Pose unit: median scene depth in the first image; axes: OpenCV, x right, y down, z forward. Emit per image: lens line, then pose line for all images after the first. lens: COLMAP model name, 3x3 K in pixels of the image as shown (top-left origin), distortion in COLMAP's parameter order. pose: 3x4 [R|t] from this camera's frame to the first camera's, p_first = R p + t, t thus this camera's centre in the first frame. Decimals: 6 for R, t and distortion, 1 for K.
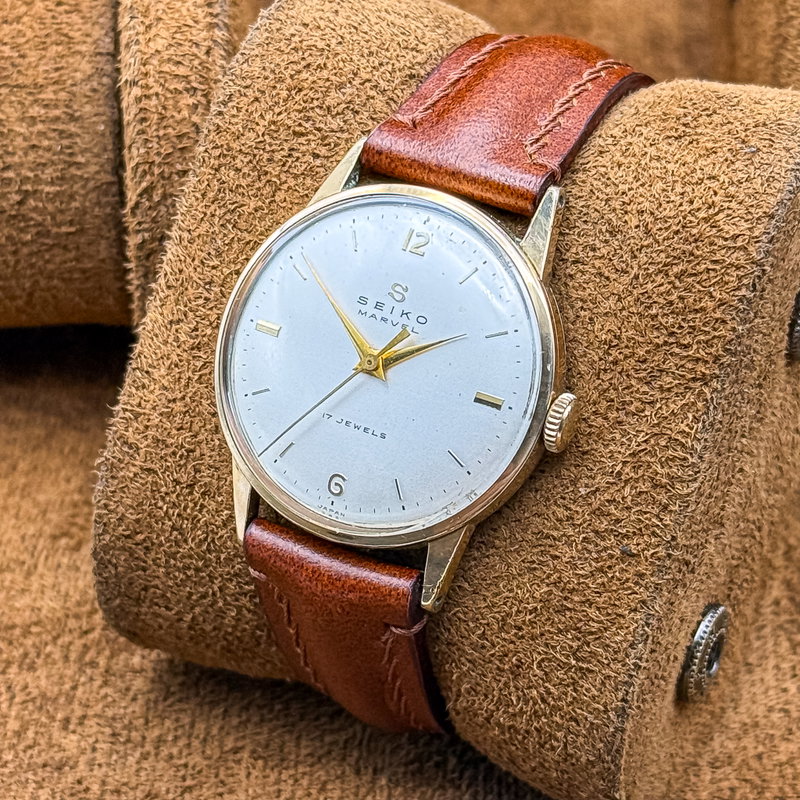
lens RADIAL K [[2713.8, 0, 417.6], [0, 2713.8, 421.9], [0, 0, 1]] dist [0.021005, 1.857162]
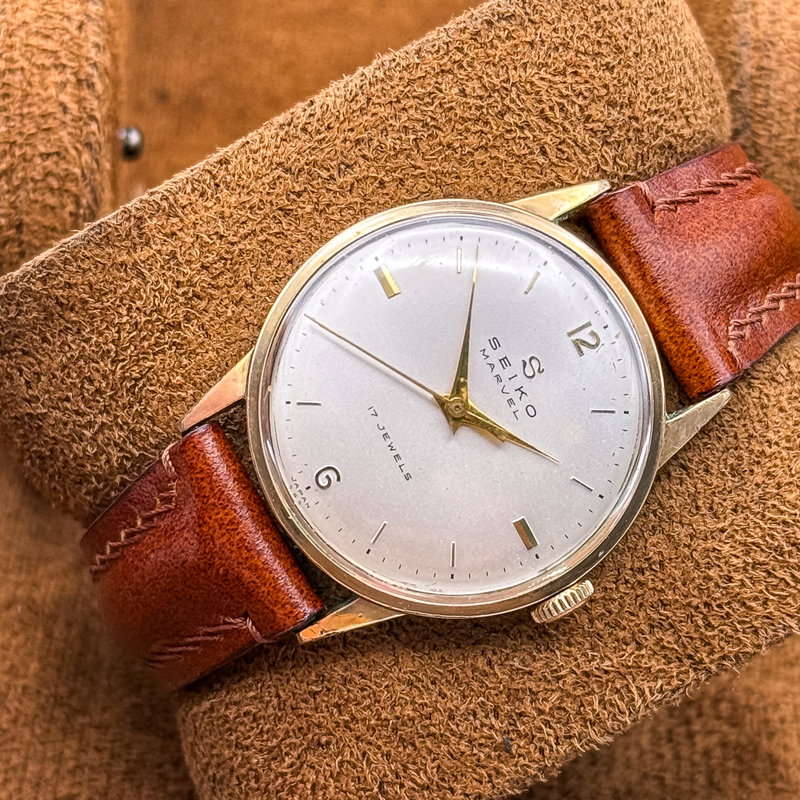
lens RADIAL K [[2713.8, 0, 417.6], [0, 2713.8, 421.9], [0, 0, 1]] dist [0.021005, 1.857162]
pose [[0.685532, 0.633468, 0.358838, -0.331042], [-0.691869, 0.720272, 0.050242, -0.053856], [-0.226634, -0.282711, 0.932047, 0.189918]]
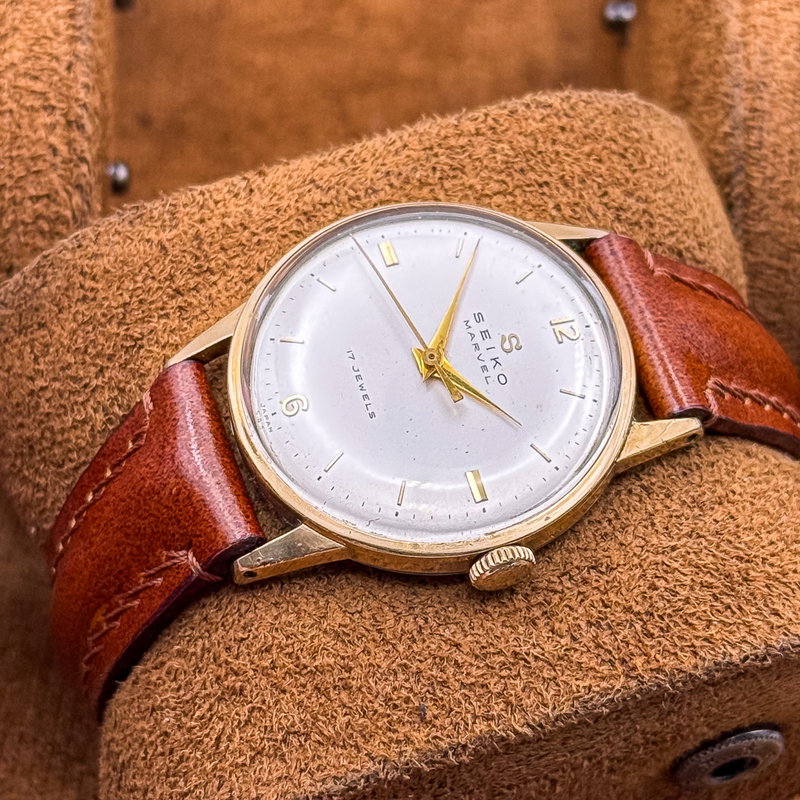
lens RADIAL K [[2713.8, 0, 417.6], [0, 2713.8, 421.9], [0, 0, 1]] dist [0.021005, 1.857162]
pose [[0.565947, 0.823128, -0.046527, 0.039440], [-0.810625, 0.545287, -0.213422, 0.181854], [-0.150303, 0.158502, 0.975852, 0.128743]]
